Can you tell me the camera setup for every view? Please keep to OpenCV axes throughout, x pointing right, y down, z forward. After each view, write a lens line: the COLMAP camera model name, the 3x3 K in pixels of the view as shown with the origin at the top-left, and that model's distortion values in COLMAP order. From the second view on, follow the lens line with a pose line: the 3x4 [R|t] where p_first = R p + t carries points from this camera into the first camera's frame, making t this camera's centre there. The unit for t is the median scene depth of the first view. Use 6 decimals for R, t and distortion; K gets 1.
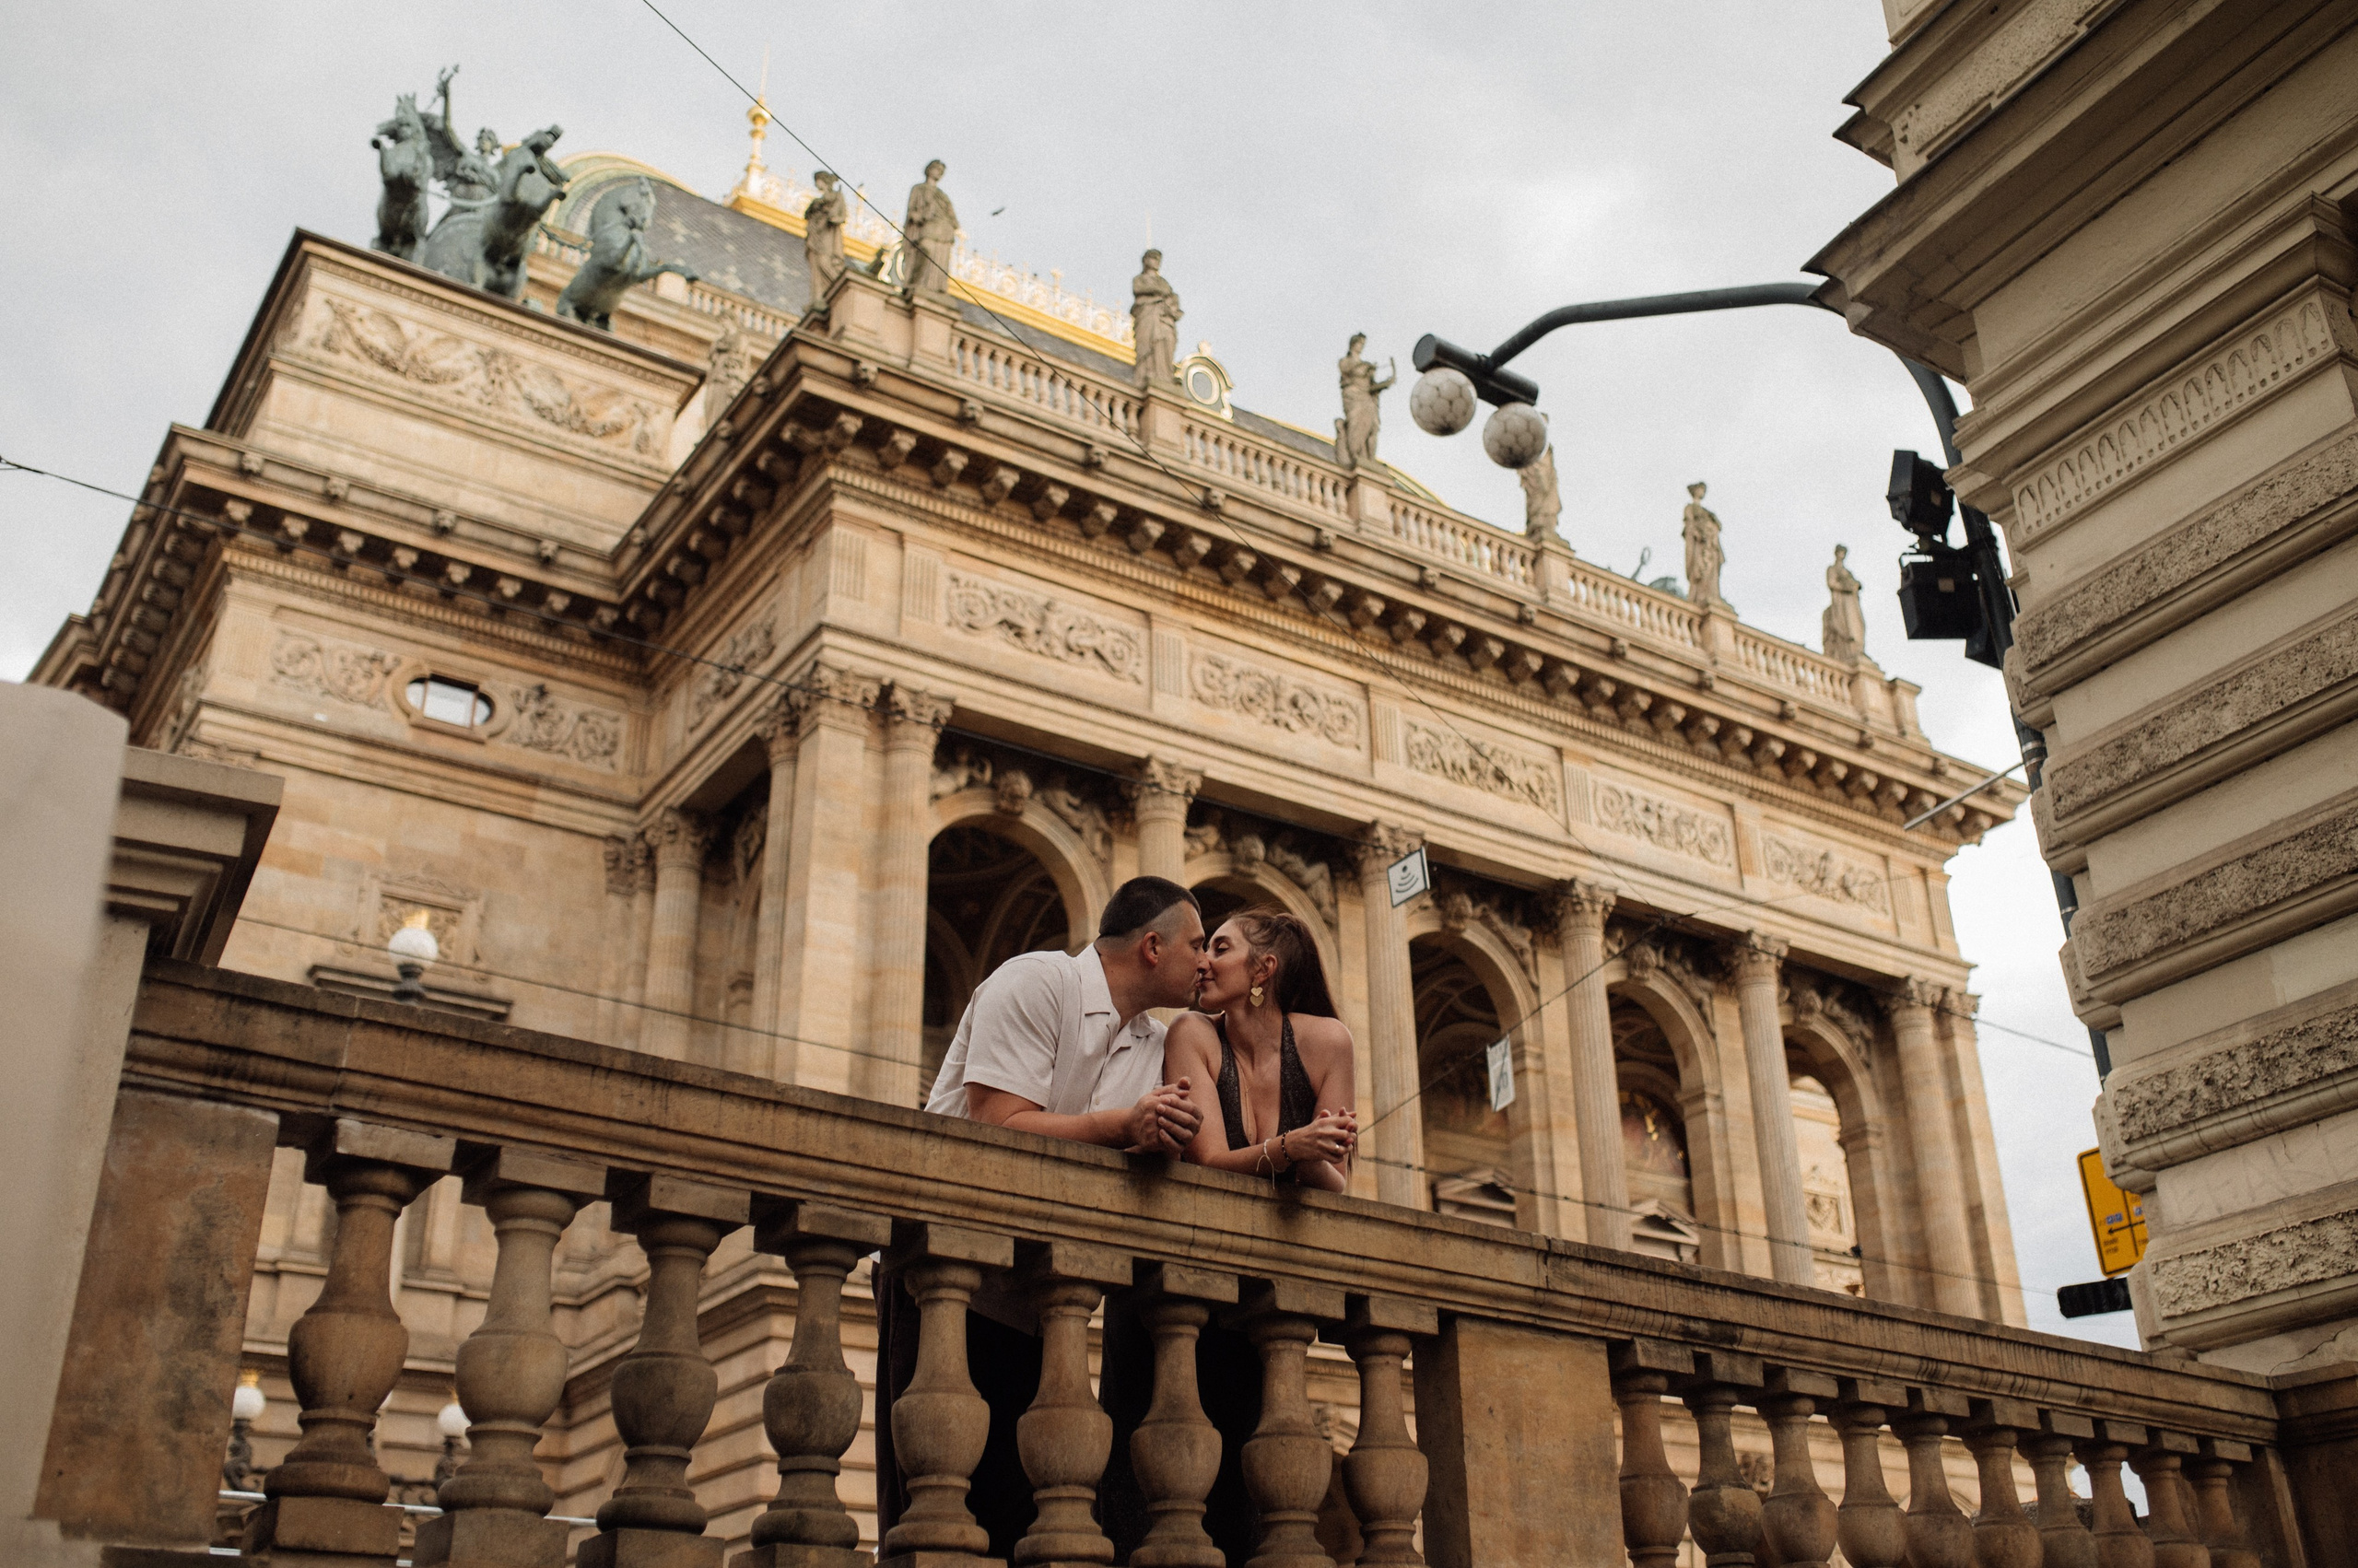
lens RADIAL K [[2360.5, 0, 1179.0], [0, 2360.5, 784.0], [0, 0, 1]] dist [-0.020412, 0.009359]
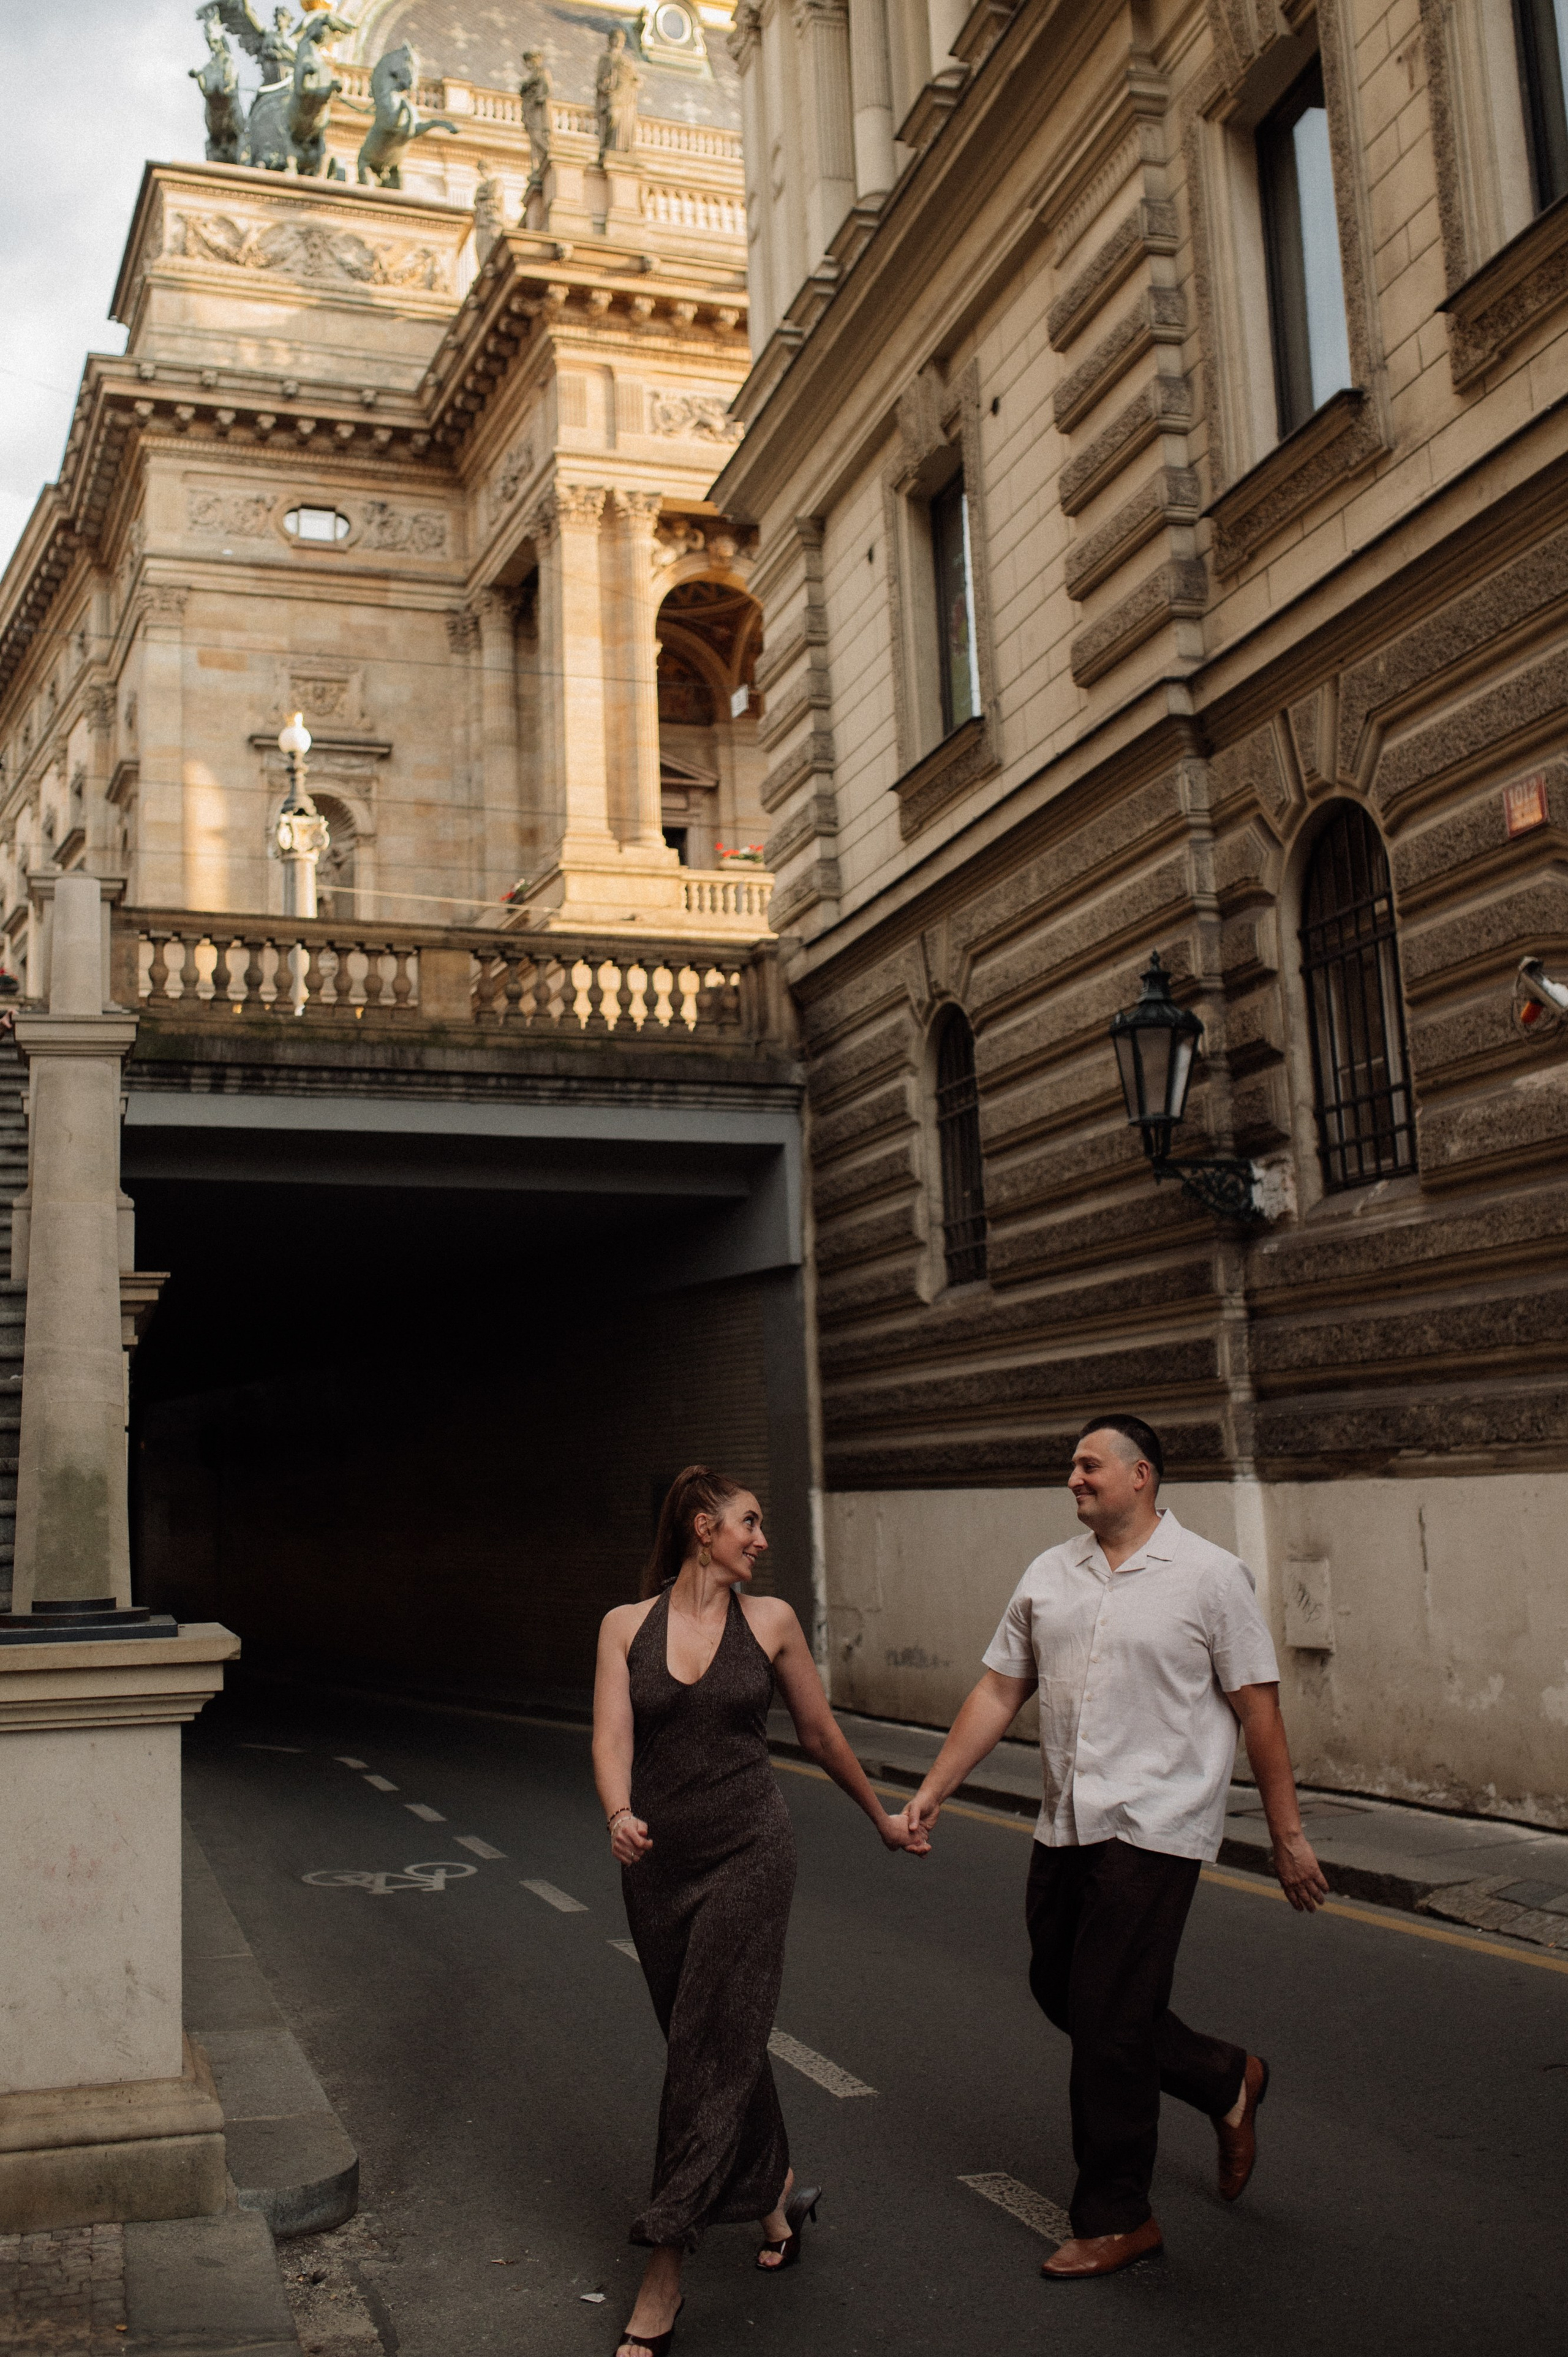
lens RADIAL K [[2635.9, 0, 784.0], [0, 2635.9, 1178.5], [0, 0, 1]] dist [-0.008311, -0.008843]
pose [[0.977506, -0.055555, -0.203461, 0.242492], [0.116425, 0.946520, 0.300906, -0.103800], [0.175863, -0.317825, 0.931697, -0.488474]]
